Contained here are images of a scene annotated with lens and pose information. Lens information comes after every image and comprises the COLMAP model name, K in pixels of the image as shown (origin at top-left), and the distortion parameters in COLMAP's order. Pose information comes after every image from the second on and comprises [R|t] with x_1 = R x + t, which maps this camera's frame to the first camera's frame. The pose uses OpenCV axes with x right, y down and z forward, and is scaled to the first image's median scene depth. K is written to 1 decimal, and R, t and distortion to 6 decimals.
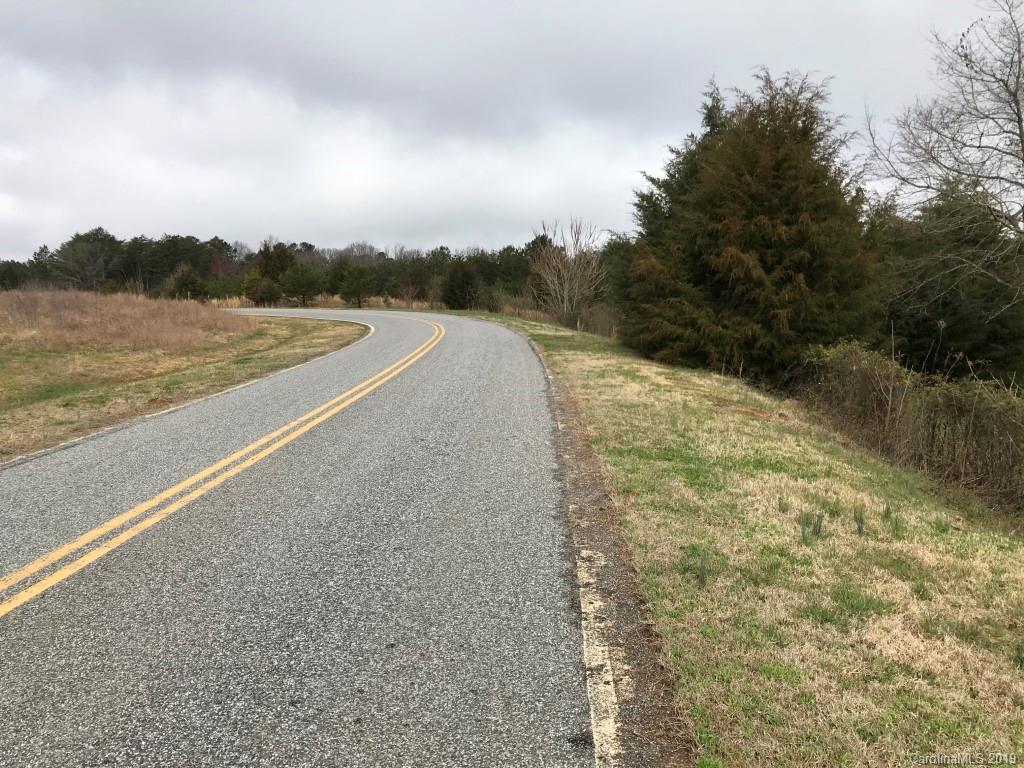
lens RADIAL K [[835.3, 0, 512.0], [0, 835.3, 384.0], [0, 0, 1]] dist [0.050117, 0.000318]
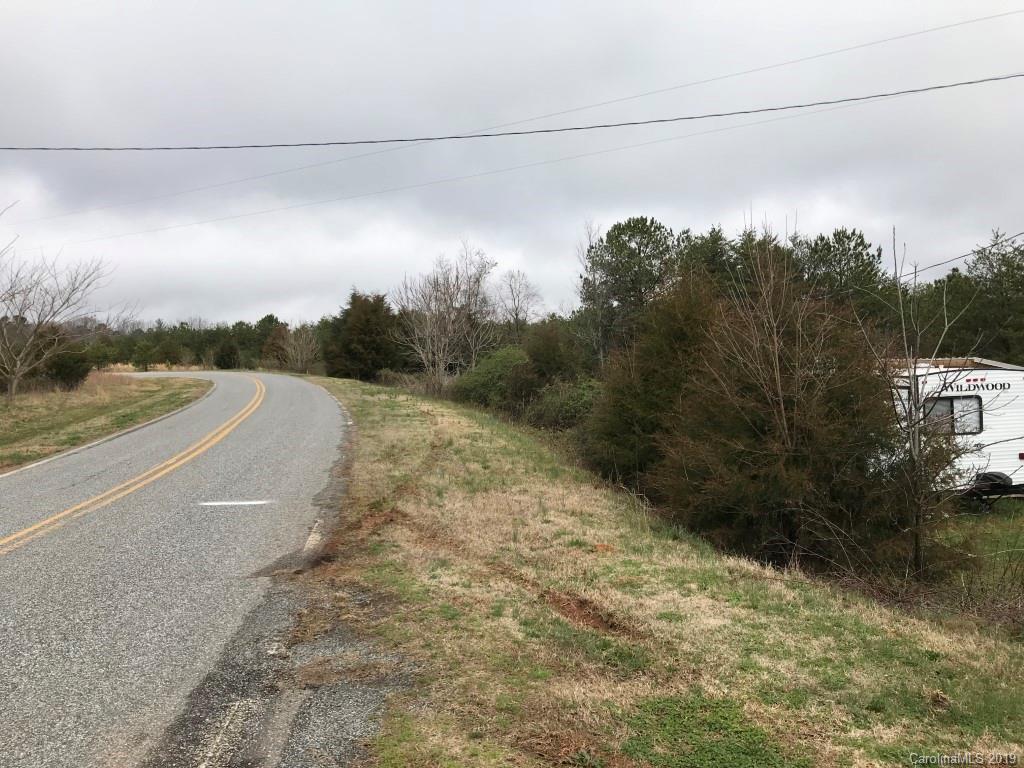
lens RADIAL K [[818.6, 0, 512.0], [0, 818.6, 384.0], [0, 0, 1]] dist [-0.010413, -0.003192]
pose [[0.942488, -0.038783, 0.331982, -0.143897], [0.062724, 0.996122, -0.061704, 0.141433], [-0.328301, 0.078978, 0.941266, -1.324975]]
